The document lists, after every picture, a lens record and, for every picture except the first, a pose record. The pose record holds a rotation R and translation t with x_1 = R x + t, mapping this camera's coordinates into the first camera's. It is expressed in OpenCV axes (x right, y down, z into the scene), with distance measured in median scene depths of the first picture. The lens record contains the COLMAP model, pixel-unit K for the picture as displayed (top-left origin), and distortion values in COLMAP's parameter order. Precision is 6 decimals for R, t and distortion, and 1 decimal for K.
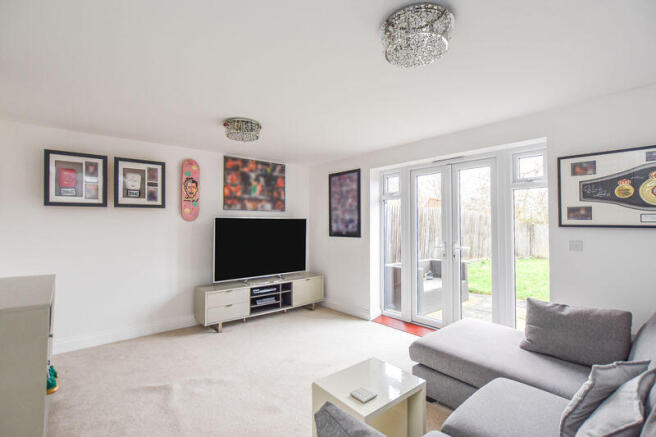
lens RADIAL K [[298.6, 0, 332.3], [0, 298.6, 220.9], [0, 0, 1]] dist [-0.028943, 0.002268]
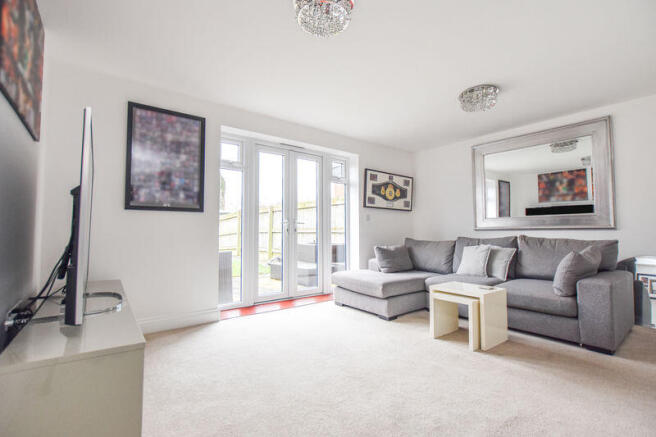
lens RADIAL K [[298.6, 0, 330.9], [0, 298.6, 217.6], [0, 0, 1]] dist [-0.028943, 0.002268]
pose [[0.045150, 0.037055, 0.998293, -0.639051], [-0.017383, 0.999190, -0.036302, 0.093053], [-0.998829, -0.015715, 0.045758, 0.686574]]
